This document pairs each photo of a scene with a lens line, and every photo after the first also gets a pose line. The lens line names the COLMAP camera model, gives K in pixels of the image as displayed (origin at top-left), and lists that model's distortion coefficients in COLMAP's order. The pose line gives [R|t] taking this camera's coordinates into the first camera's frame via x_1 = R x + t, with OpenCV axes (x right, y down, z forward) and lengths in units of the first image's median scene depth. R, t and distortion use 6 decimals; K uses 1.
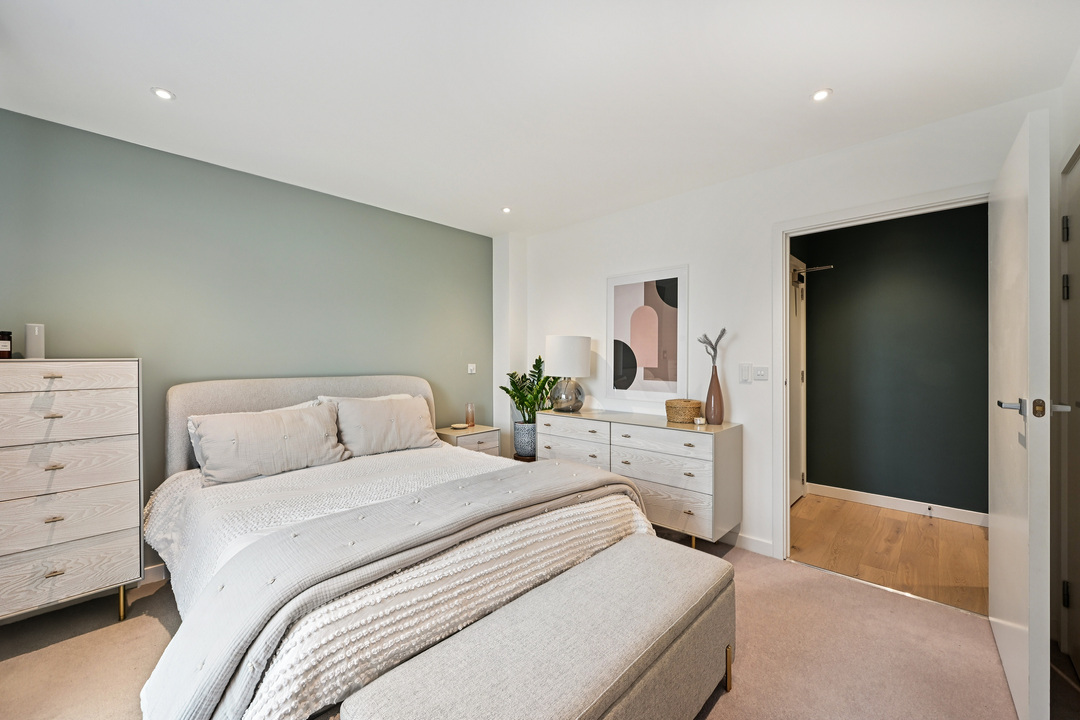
lens RADIAL K [[428.4, 0, 541.8], [0, 428.4, 360.5], [0, 0, 1]] dist [0.002264, -0.000026]
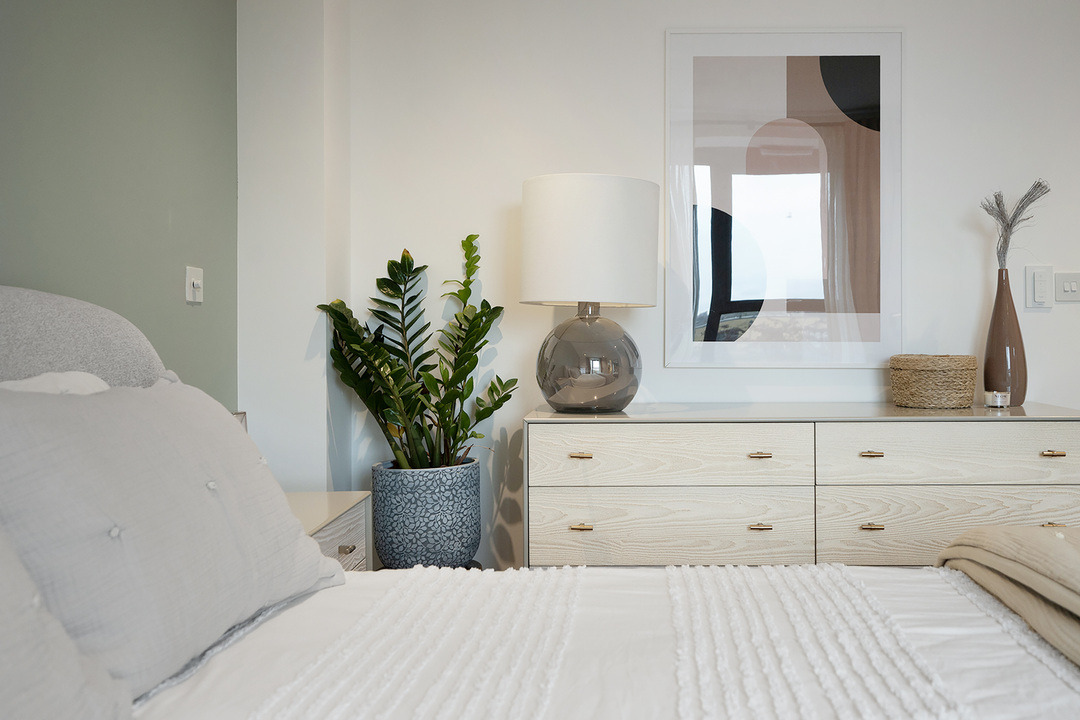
lens RADIAL K [[955.8, 0, 540.2], [0, 955.8, 327.2], [0, 0, 1]] dist [-0.005730, 0.006812]
pose [[0.741510, 0.000966, 0.670941, -0.521175], [0.008604, 0.999903, -0.010949, 0.069487], [-0.670887, 0.013891, 0.741430, 0.546062]]
